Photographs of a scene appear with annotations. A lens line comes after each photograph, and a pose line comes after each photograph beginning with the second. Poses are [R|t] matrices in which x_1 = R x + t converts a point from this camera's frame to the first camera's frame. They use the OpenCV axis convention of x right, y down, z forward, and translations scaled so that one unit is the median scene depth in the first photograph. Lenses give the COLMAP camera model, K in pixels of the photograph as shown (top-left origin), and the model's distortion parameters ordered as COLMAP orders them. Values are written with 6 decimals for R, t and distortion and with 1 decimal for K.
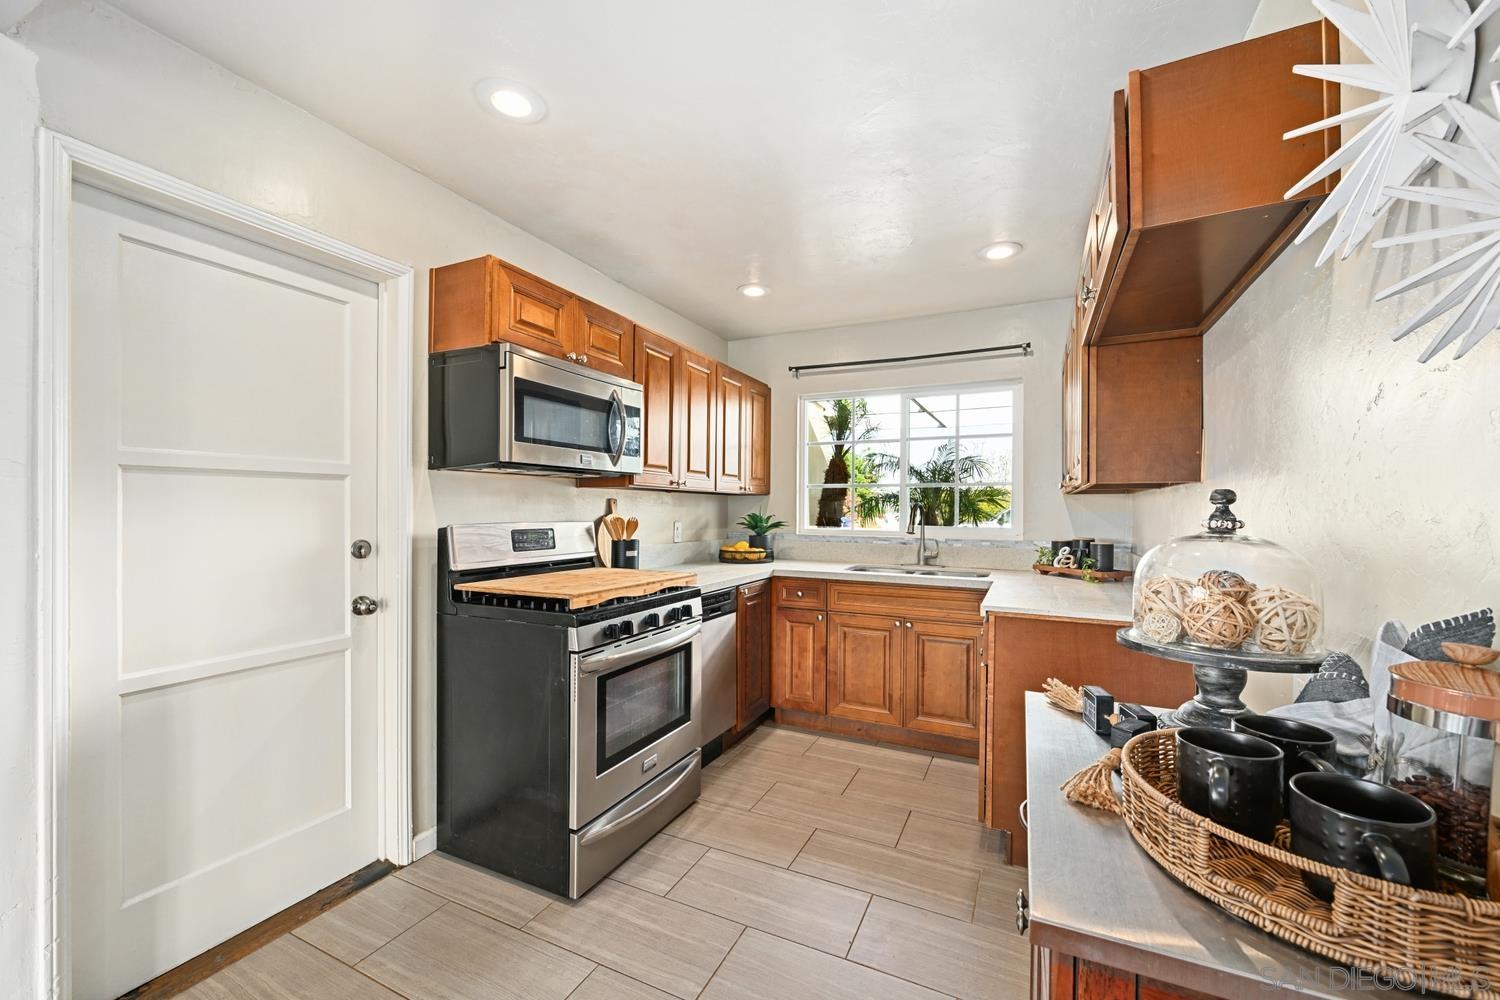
lens RADIAL K [[584.6, 0, 753.9], [0, 584.6, 511.4], [0, 0, 1]] dist [-0.003645, 0.000401]
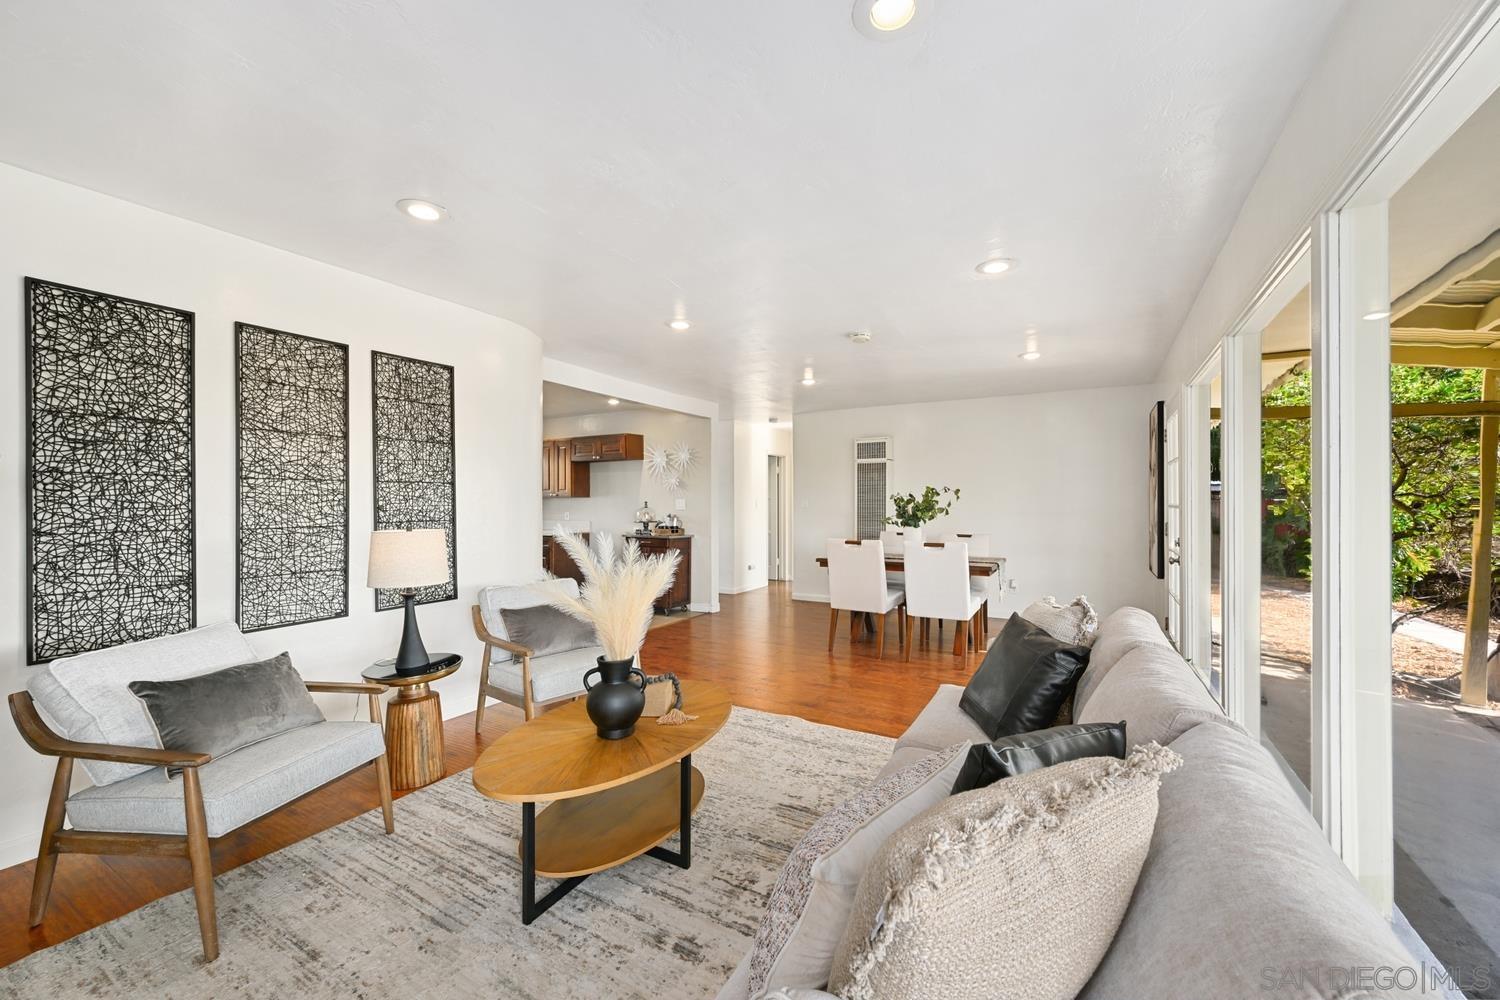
lens RADIAL K [[584.6, 0, 751.2], [0, 584.6, 501.8], [0, 0, 1]] dist [-0.003645, 0.000401]
pose [[0.081607, -0.000891, 0.996664, -2.269250], [0.005895, 0.999983, 0.000411, -0.008308], [-0.996647, 0.005842, 0.081611, -0.345658]]
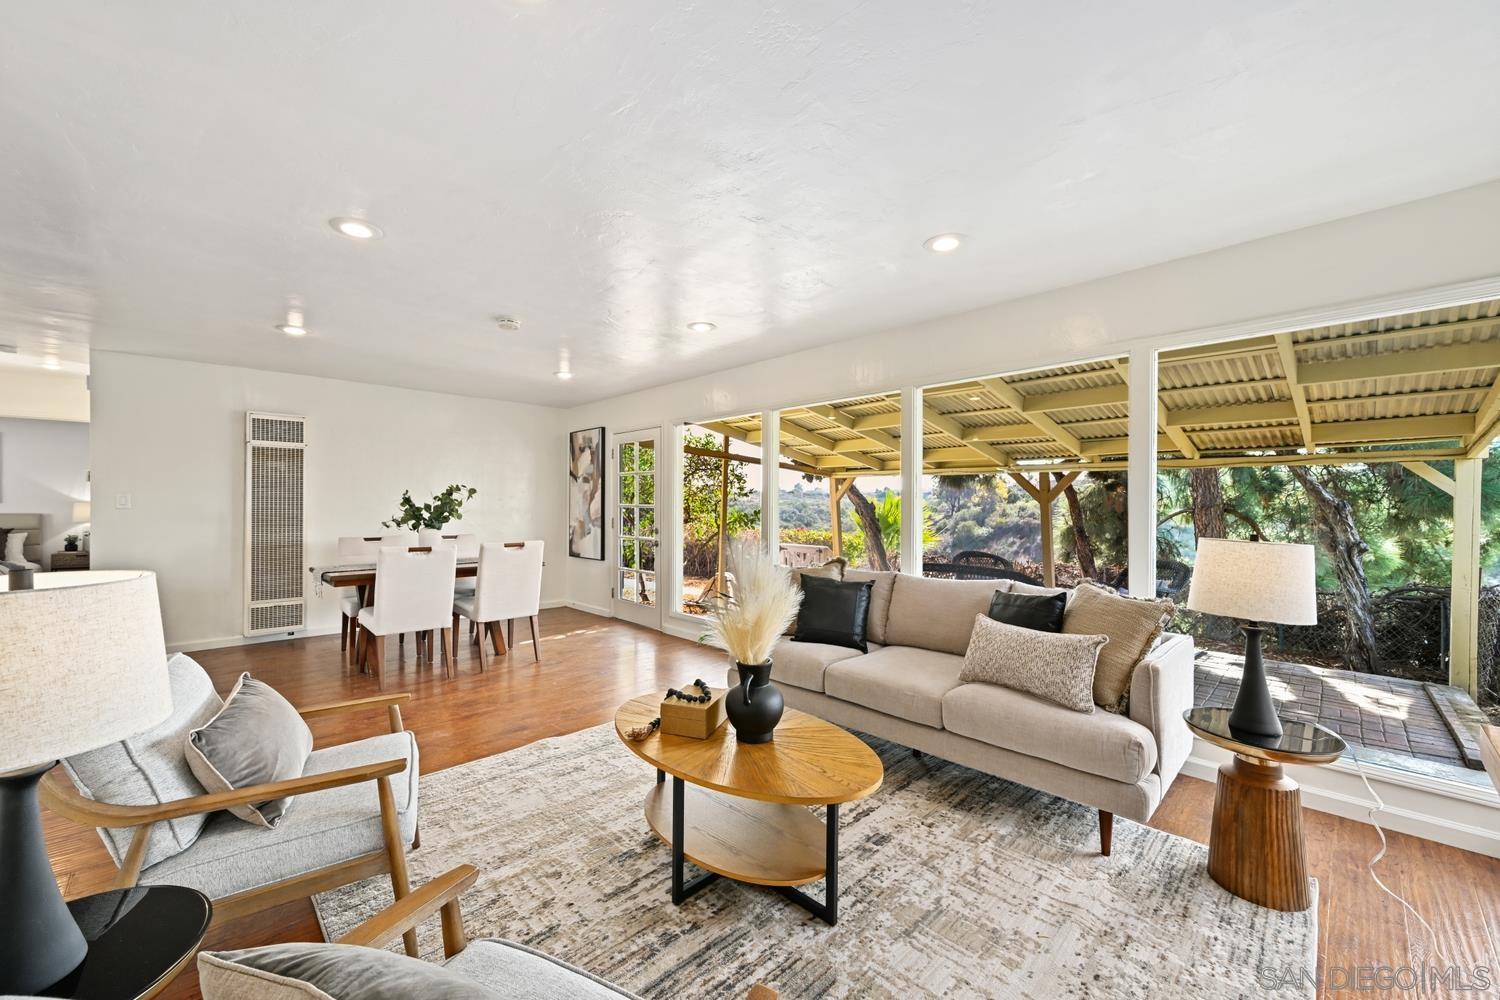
lens RADIAL K [[584.6, 0, 758.0], [0, 584.6, 504.3], [0, 0, 1]] dist [-0.003645, 0.000401]
pose [[-0.938258, -0.006757, 0.345870, -1.788438], [-0.004362, 0.999961, 0.007703, -0.012800], [-0.345908, 0.005719, -0.938251, 0.589982]]
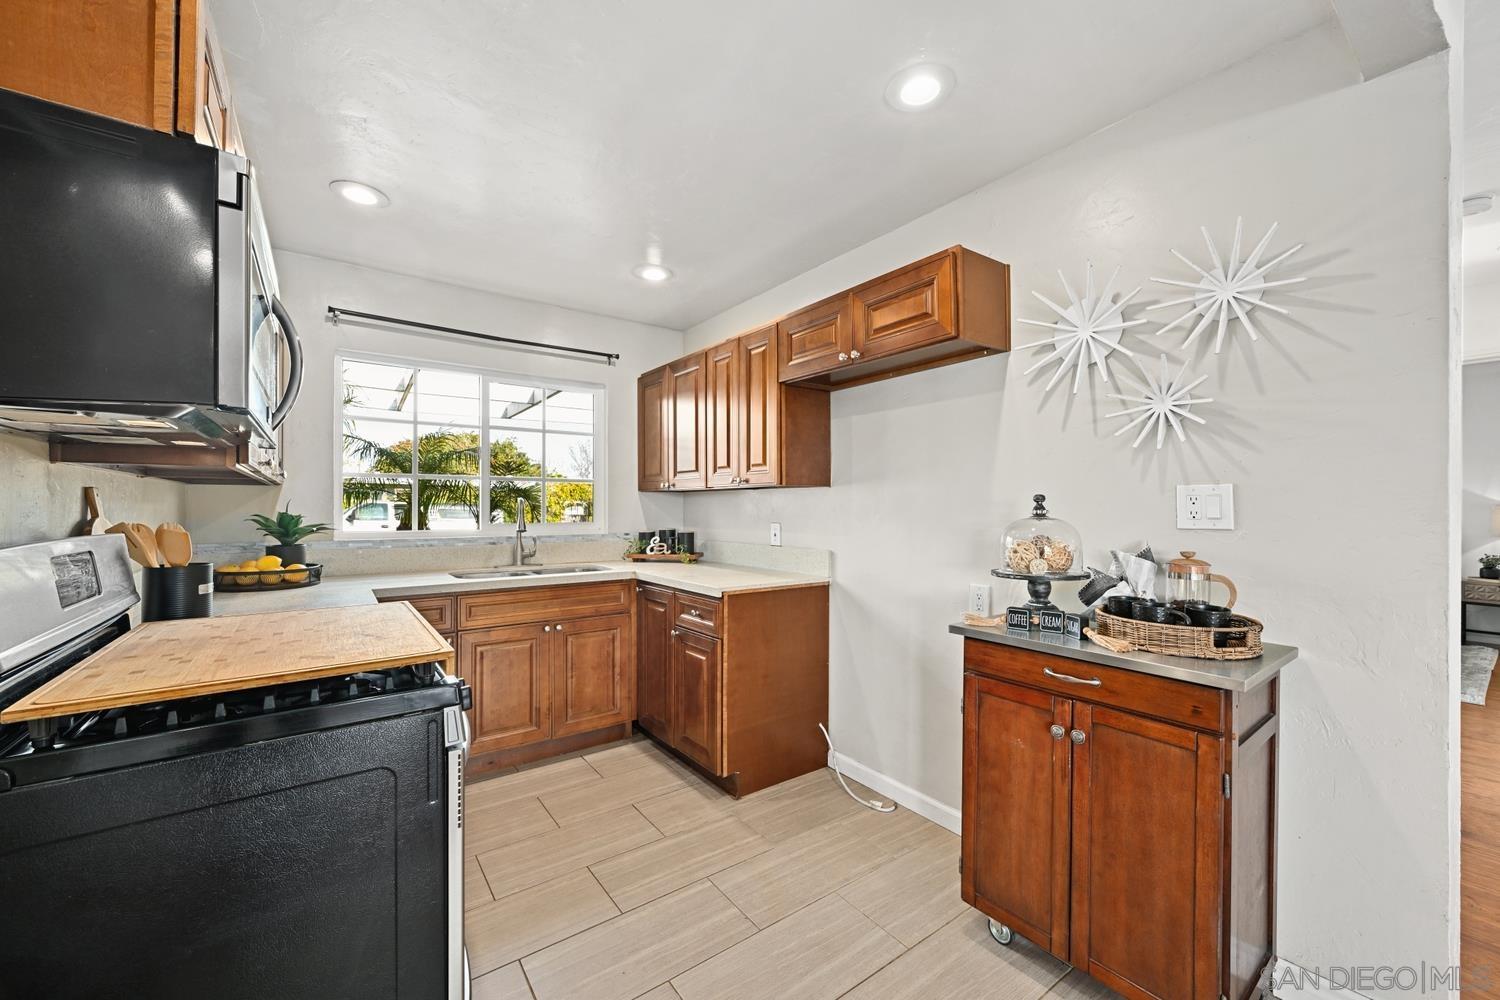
lens RADIAL K [[584.6, 0, 754.2], [0, 584.6, 506.0], [0, 0, 1]] dist [-0.003645, 0.000401]
pose [[0.473282, -0.006185, 0.880889, -0.463493], [0.006866, 0.999971, 0.003332, -0.003810], [-0.880884, 0.004471, 0.473311, 0.301473]]
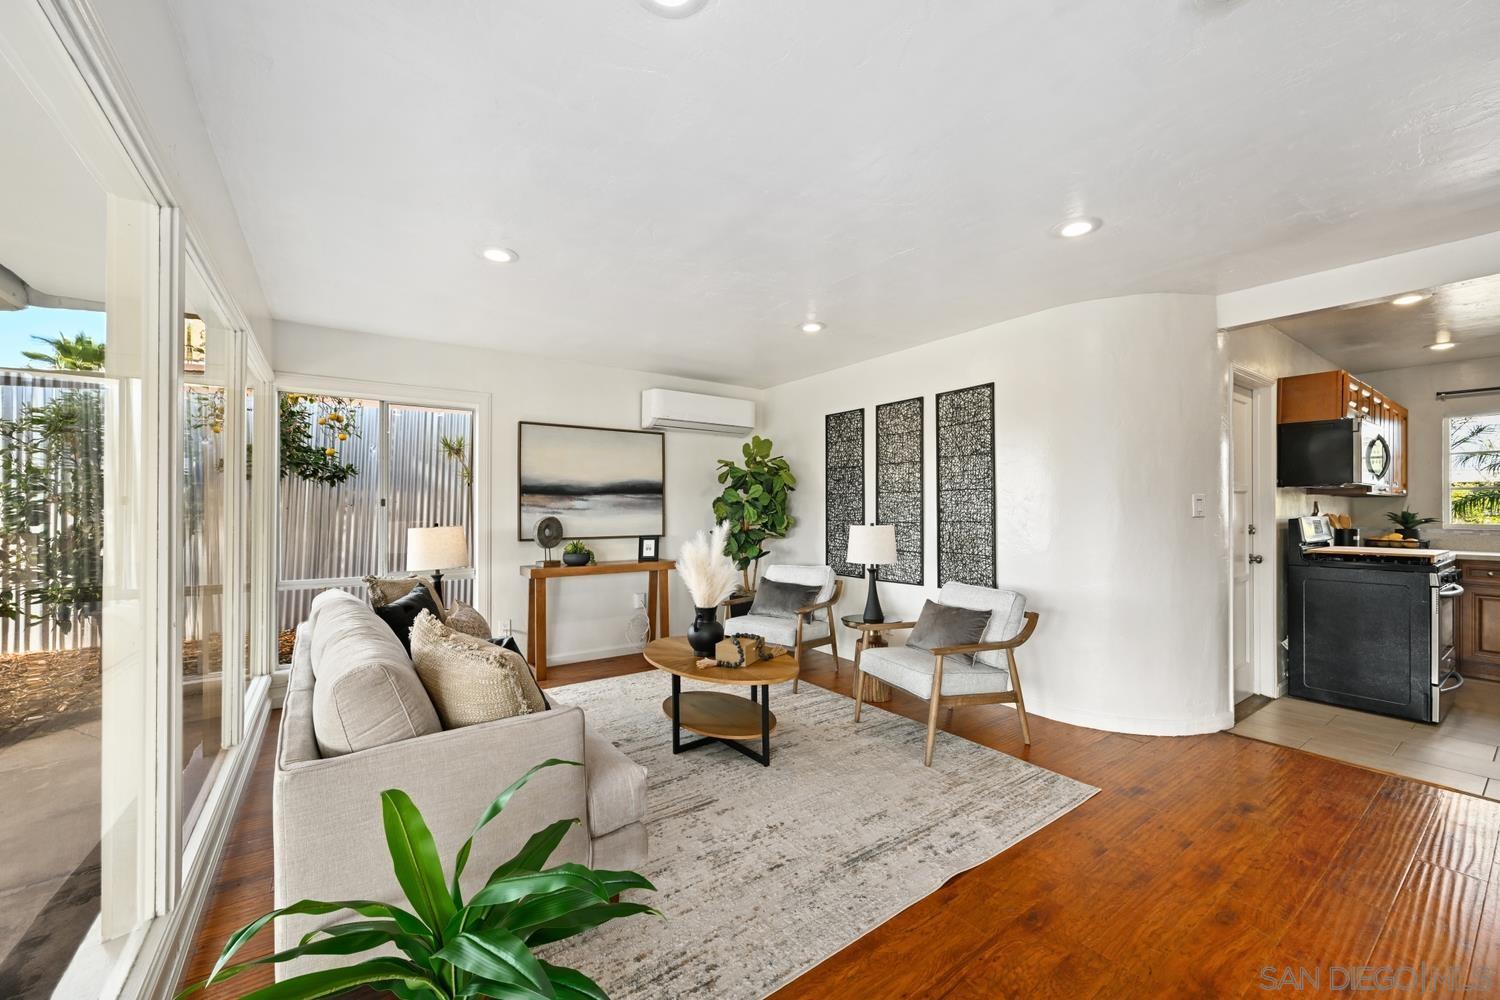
lens RADIAL K [[584.6, 0, 758.1], [0, 584.6, 505.1], [0, 0, 1]] dist [-0.003645, 0.000401]
pose [[0.875517, -0.007019, -0.483137, -0.862866], [0.001253, 0.999924, -0.012255, 0.003946], [0.483186, 0.010124, 0.875459, -1.093794]]
